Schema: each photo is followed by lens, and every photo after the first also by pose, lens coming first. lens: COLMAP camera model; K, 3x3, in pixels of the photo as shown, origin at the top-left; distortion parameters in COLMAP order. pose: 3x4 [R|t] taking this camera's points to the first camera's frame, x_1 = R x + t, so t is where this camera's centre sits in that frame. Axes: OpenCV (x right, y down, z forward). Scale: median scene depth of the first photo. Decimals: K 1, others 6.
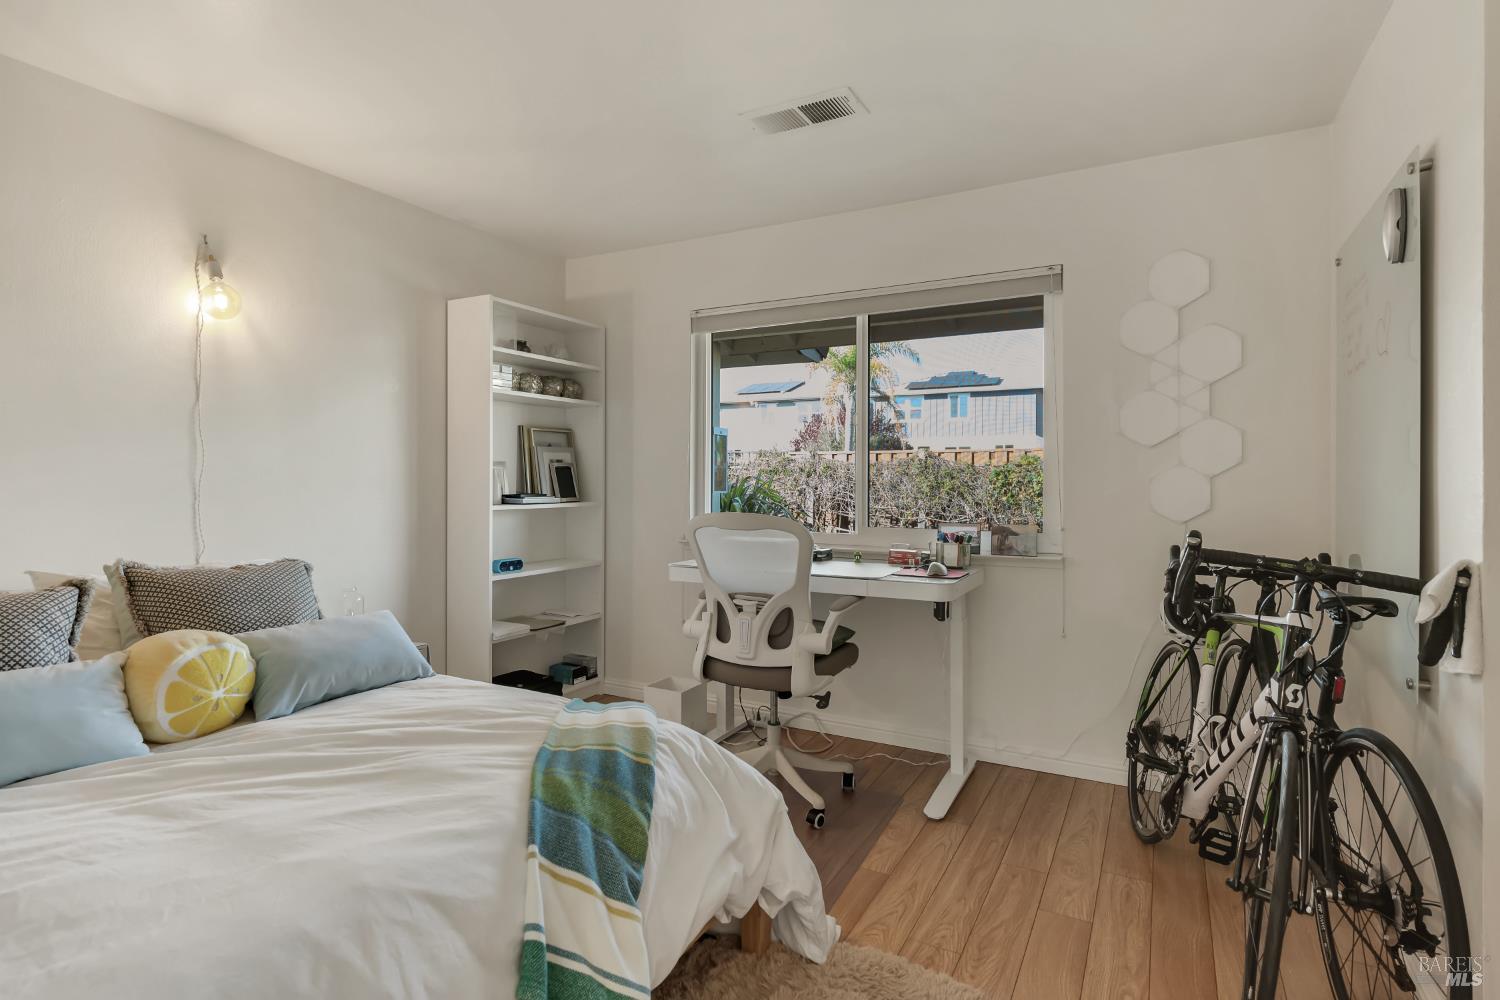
lens RADIAL K [[728.9, 0, 746.0], [0, 728.9, 469.2], [0, 0, 1]] dist [0.009711, -0.007503]
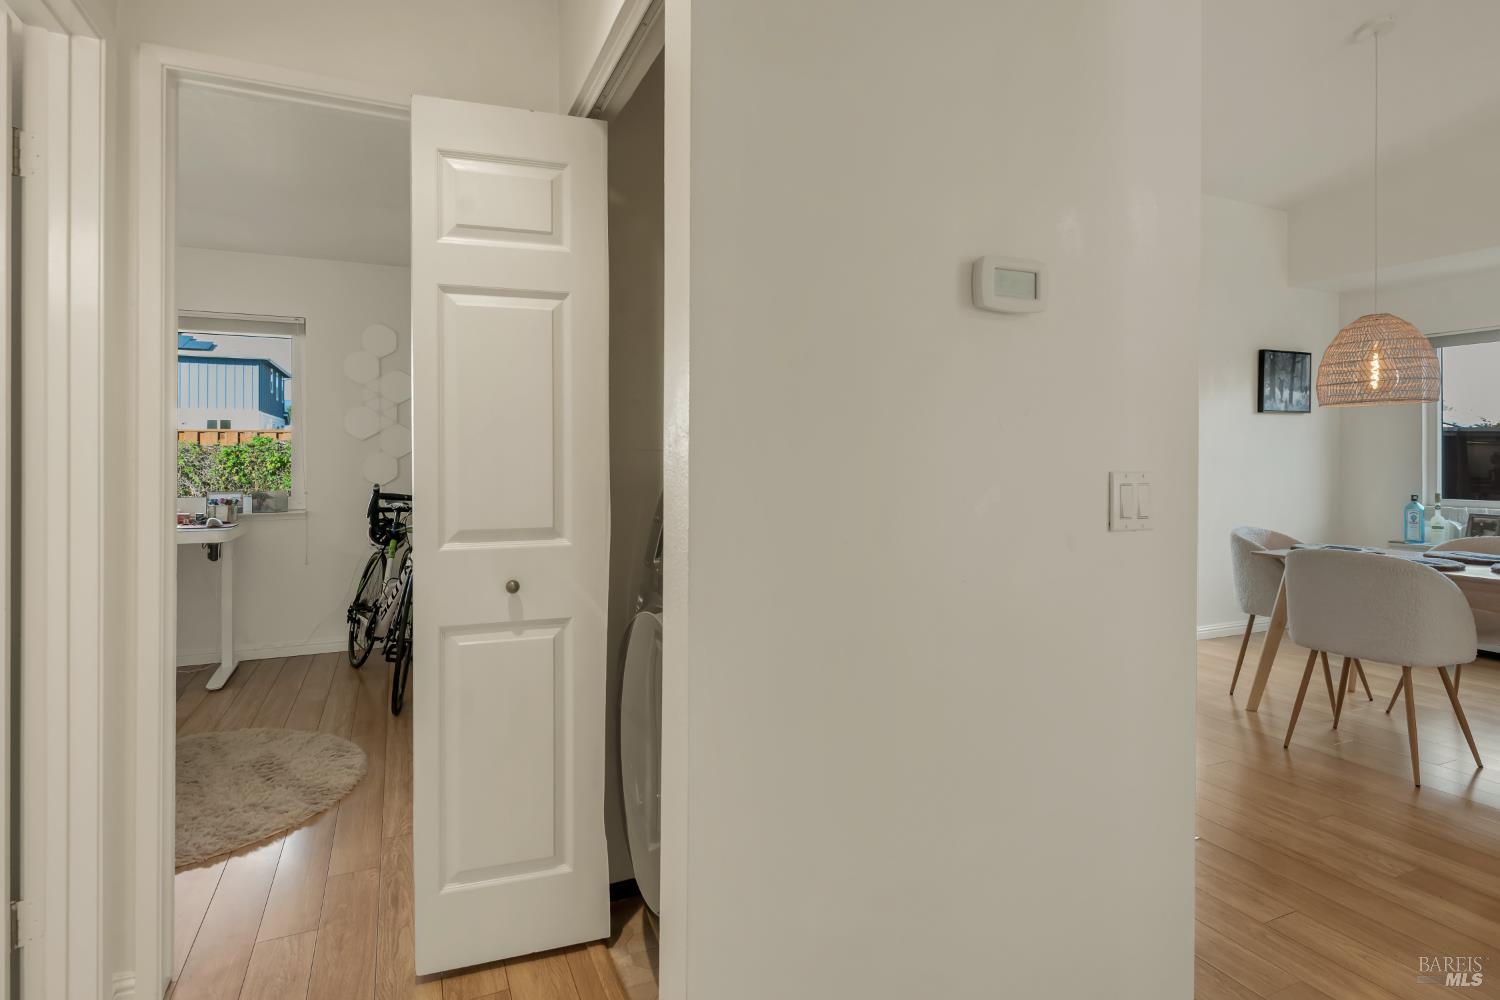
lens RADIAL K [[728.9, 0, 746.0], [0, 728.9, 469.2], [0, 0, 1]] dist [0.009711, -0.007503]
pose [[0.567143, -0.011020, 0.823545, -0.296112], [-0.012072, 0.999692, 0.021691, -0.010810], [-0.823531, -0.022244, 0.566836, -0.610006]]
